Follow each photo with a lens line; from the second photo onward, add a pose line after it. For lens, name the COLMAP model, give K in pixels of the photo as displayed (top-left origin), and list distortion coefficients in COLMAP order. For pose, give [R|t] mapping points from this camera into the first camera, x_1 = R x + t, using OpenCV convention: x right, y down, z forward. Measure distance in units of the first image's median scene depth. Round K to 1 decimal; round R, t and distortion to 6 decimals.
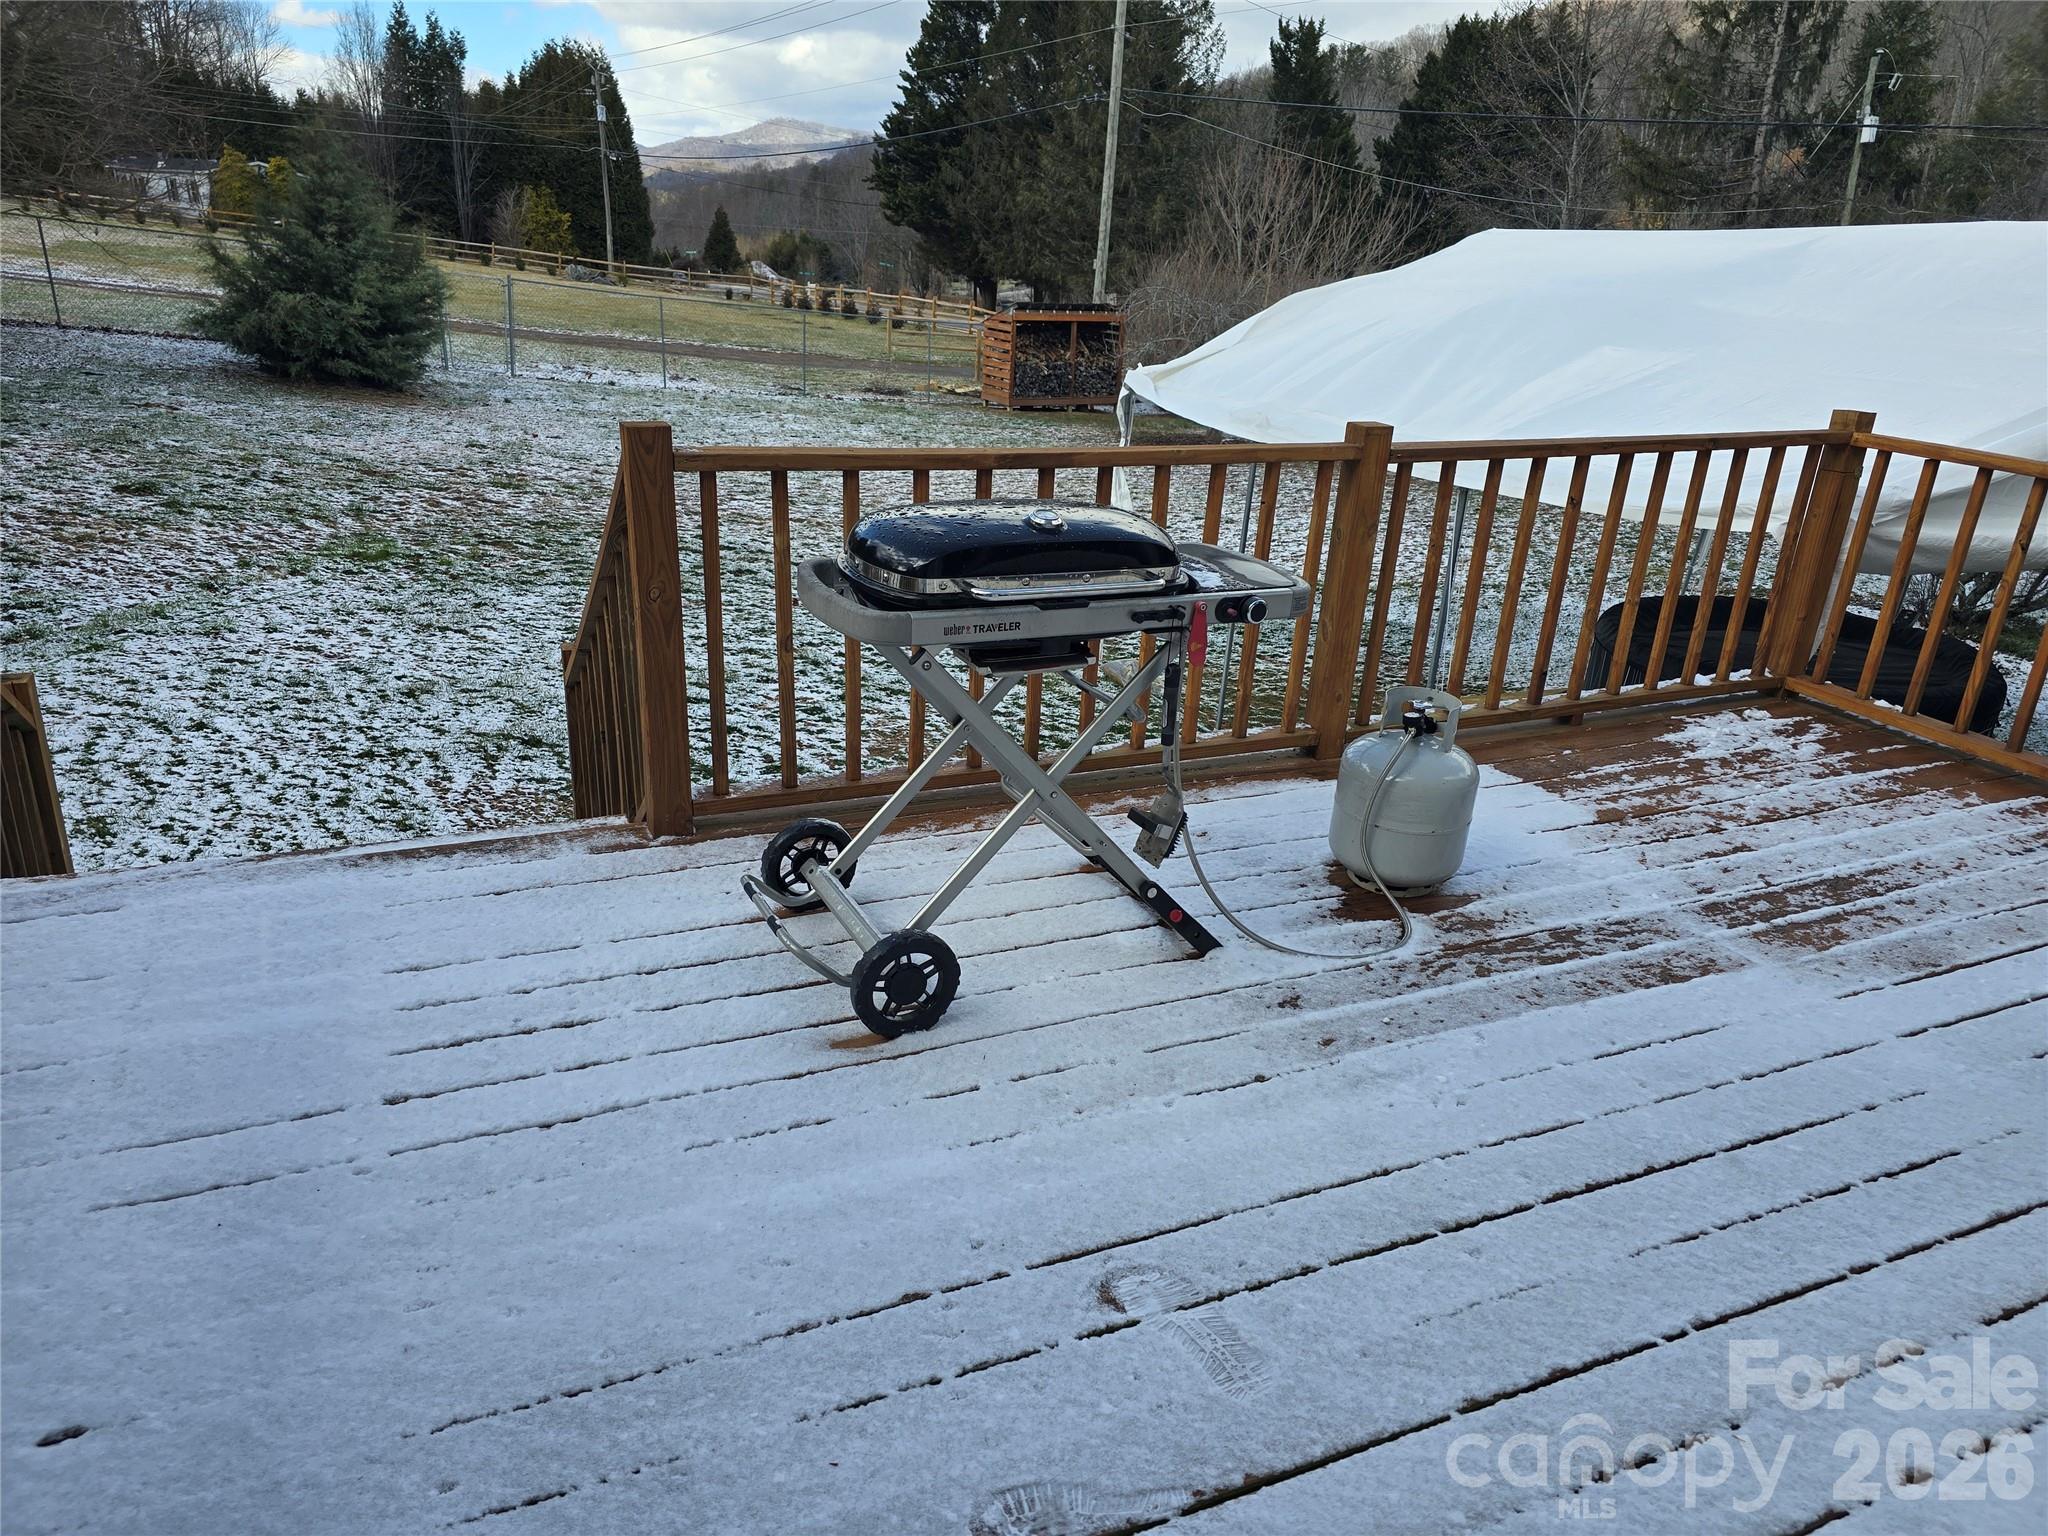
lens RADIAL K [[1371.8, 0, 1024.0], [0, 1371.8, 768.0], [0, 0, 1]] dist [0.055287, -0.052984]
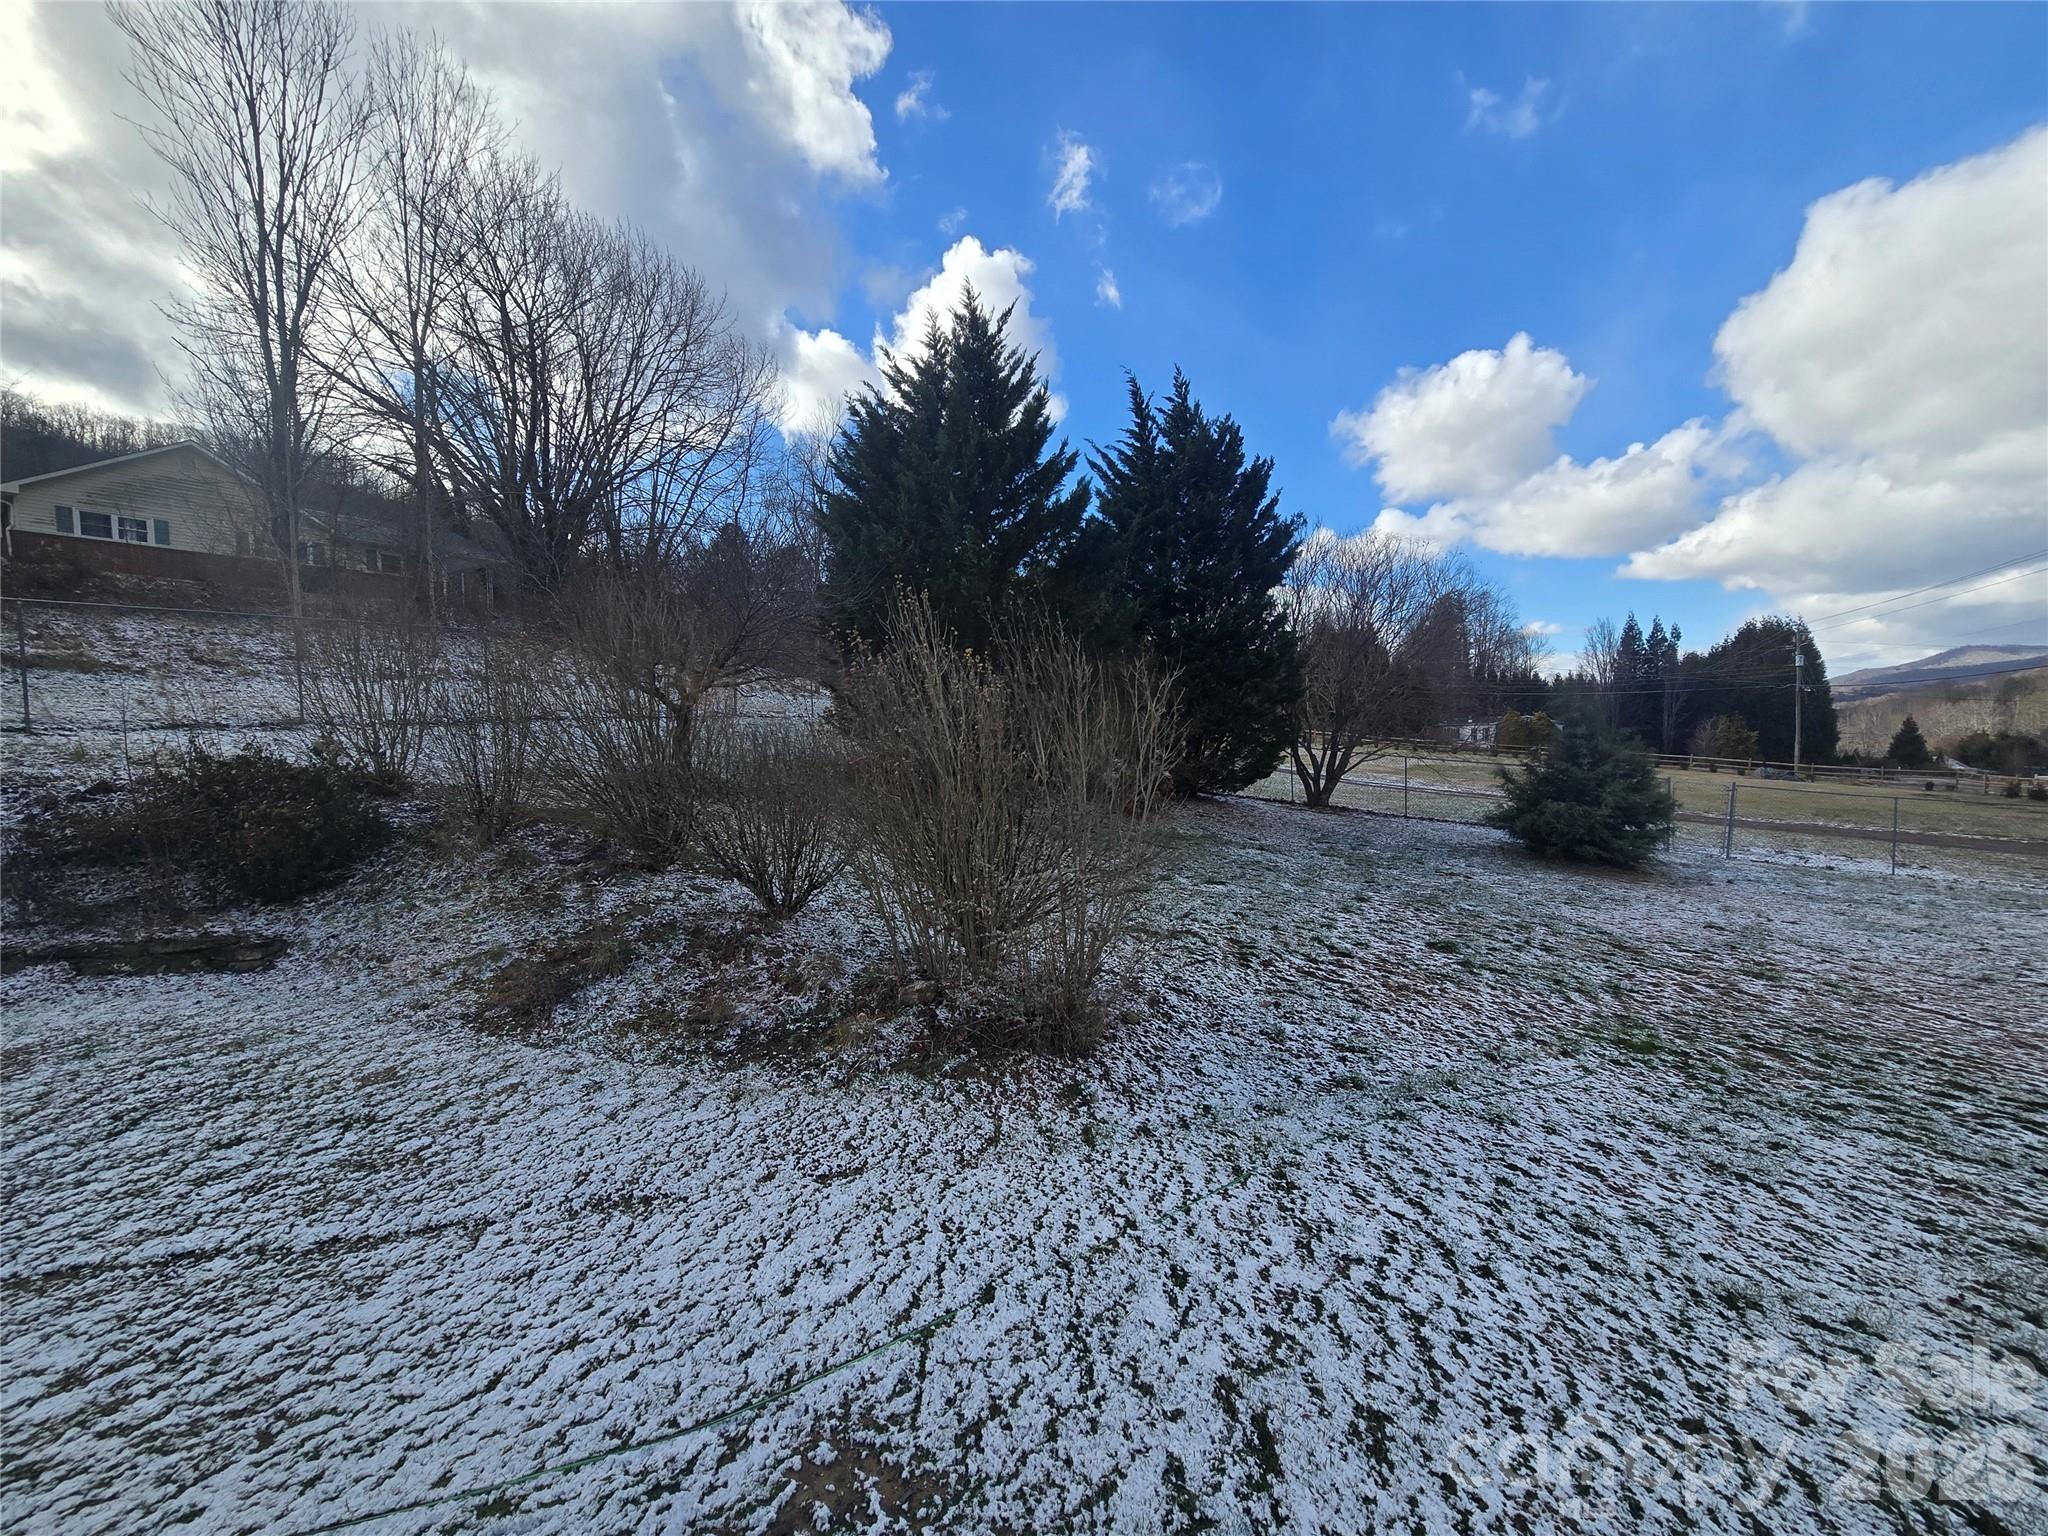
lens RADIAL K [[840.9, 0, 1018.8], [0, 840.9, 777.1], [0, 0, 1]] dist [-0.003197, 0.000690]
pose [[0.531634, -0.019296, -0.846754, -0.173236], [-0.265092, 0.945720, -0.187989, -0.104774], [0.804420, 0.324409, 0.497662, 0.219876]]
